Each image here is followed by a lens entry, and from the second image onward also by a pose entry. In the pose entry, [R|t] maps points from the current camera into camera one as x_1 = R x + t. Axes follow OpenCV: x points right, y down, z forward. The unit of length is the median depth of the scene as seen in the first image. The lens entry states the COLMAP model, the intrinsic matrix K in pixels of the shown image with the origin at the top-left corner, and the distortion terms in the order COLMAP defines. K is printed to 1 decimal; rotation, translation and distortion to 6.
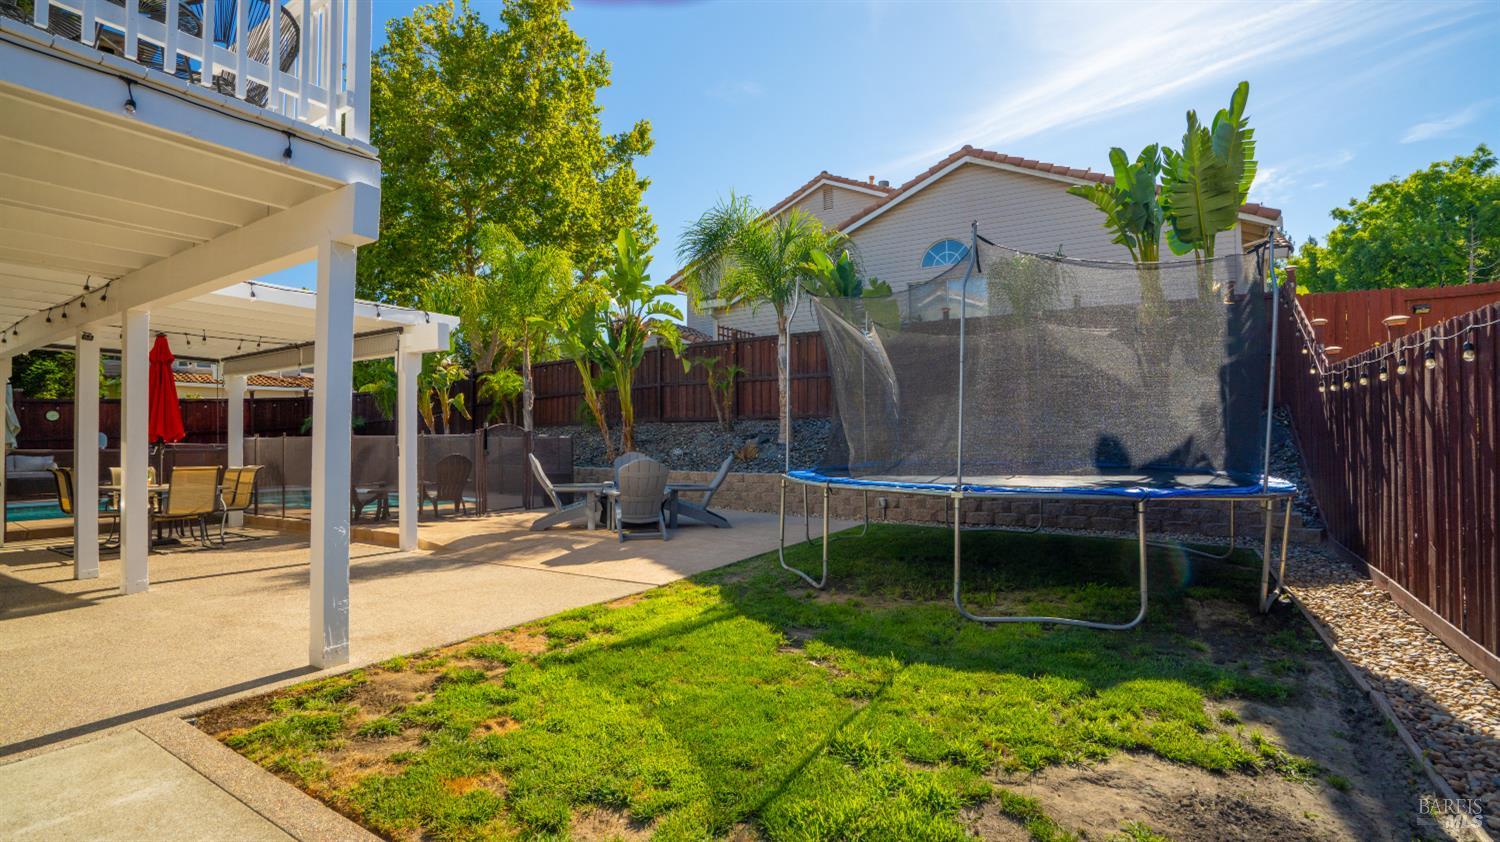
lens RADIAL K [[683.5, 0, 750.0], [0, 683.5, 421.0], [0, 0, 1]] dist [-0.020785, 0.000631]
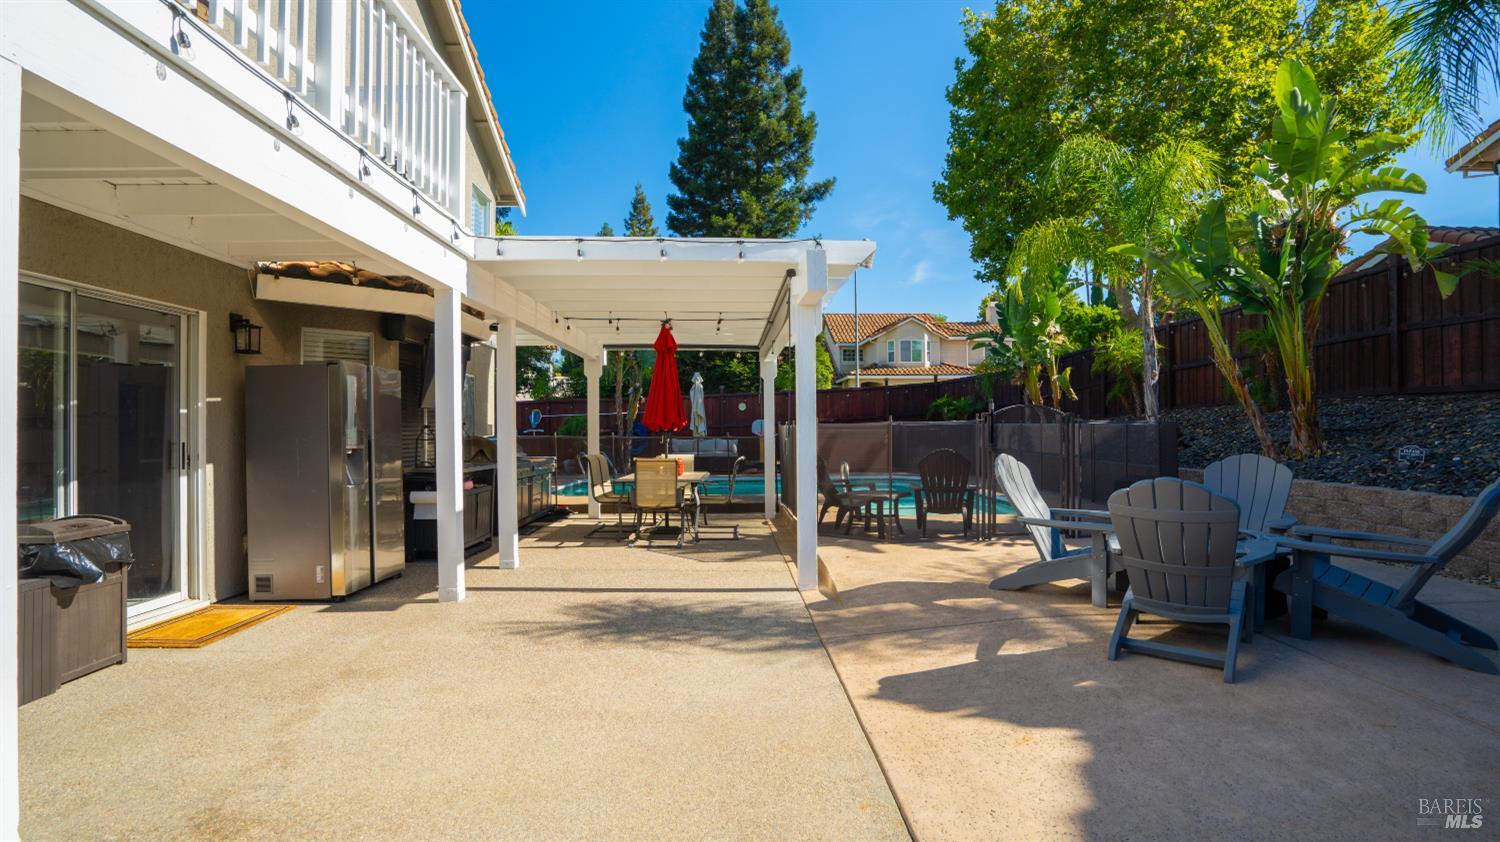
lens RADIAL K [[683.5, 0, 750.0], [0, 683.5, 421.0], [0, 0, 1]] dist [-0.020785, 0.000631]
pose [[0.566304, -0.003383, -0.824189, 0.023879], [0.023231, 0.999660, 0.011859, 0.004253], [0.823869, -0.025863, 0.566190, 0.282807]]
